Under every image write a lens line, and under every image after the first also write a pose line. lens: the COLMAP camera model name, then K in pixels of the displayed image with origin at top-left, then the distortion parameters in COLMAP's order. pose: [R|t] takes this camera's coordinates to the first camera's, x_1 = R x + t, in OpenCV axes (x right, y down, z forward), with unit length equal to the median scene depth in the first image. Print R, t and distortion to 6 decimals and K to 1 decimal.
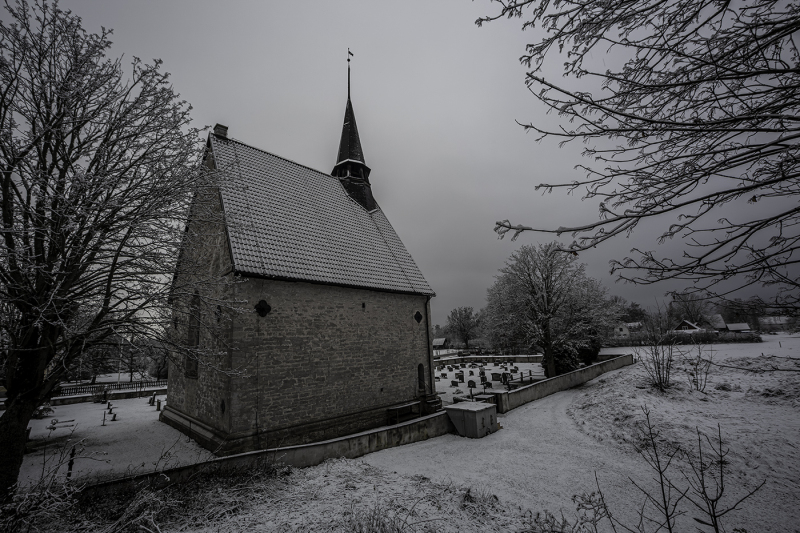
lens RADIAL K [[347.2, 0, 394.6], [0, 347.2, 267.6], [0, 0, 1]] dist [-0.042870, 0.000071]
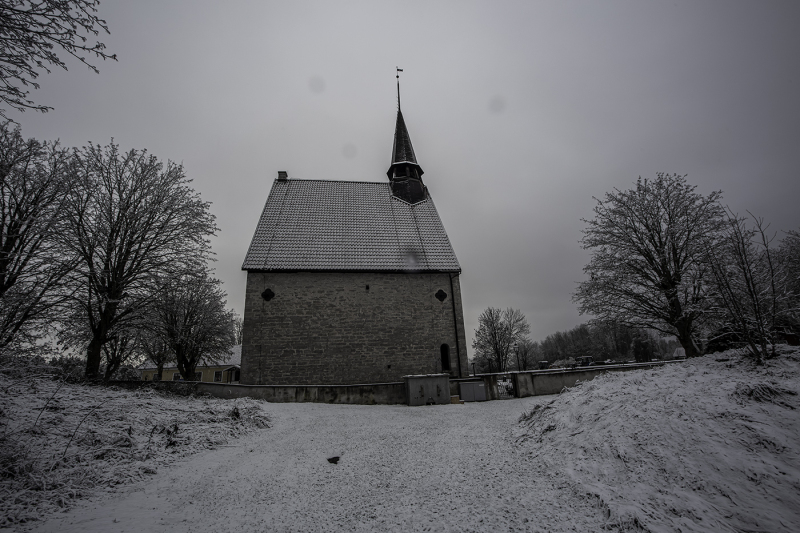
lens RADIAL K [[347.2, 0, 394.6], [0, 347.2, 267.6], [0, 0, 1]] dist [-0.042870, 0.000071]
pose [[0.793776, -0.173320, -0.582992, 0.646566], [0.135416, 0.984840, -0.108411, 0.185011], [0.592944, 0.007108, 0.805213, 0.189447]]
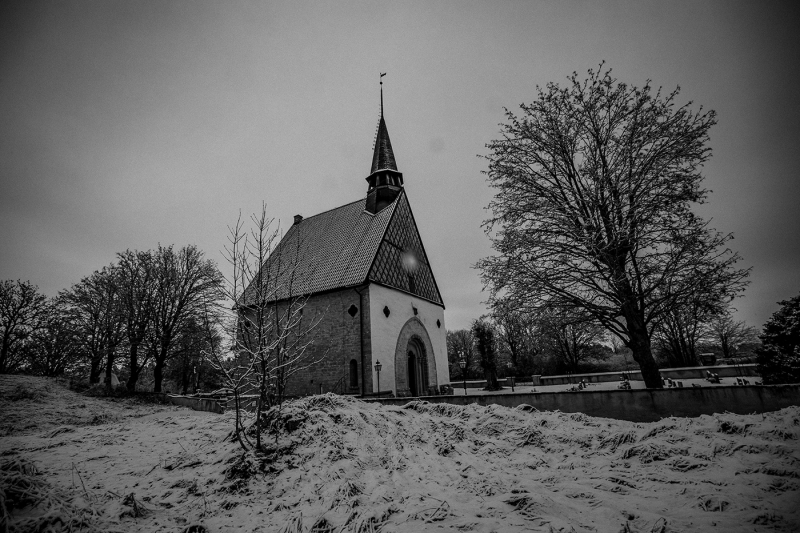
lens RADIAL K [[347.2, 0, 394.6], [0, 347.2, 267.6], [0, 0, 1]] dist [-0.042870, 0.000071]
pose [[0.245897, -0.258489, -0.934194, 1.231053], [0.233835, 0.951140, -0.201628, 0.300573], [0.940668, -0.168868, 0.294327, 1.022054]]
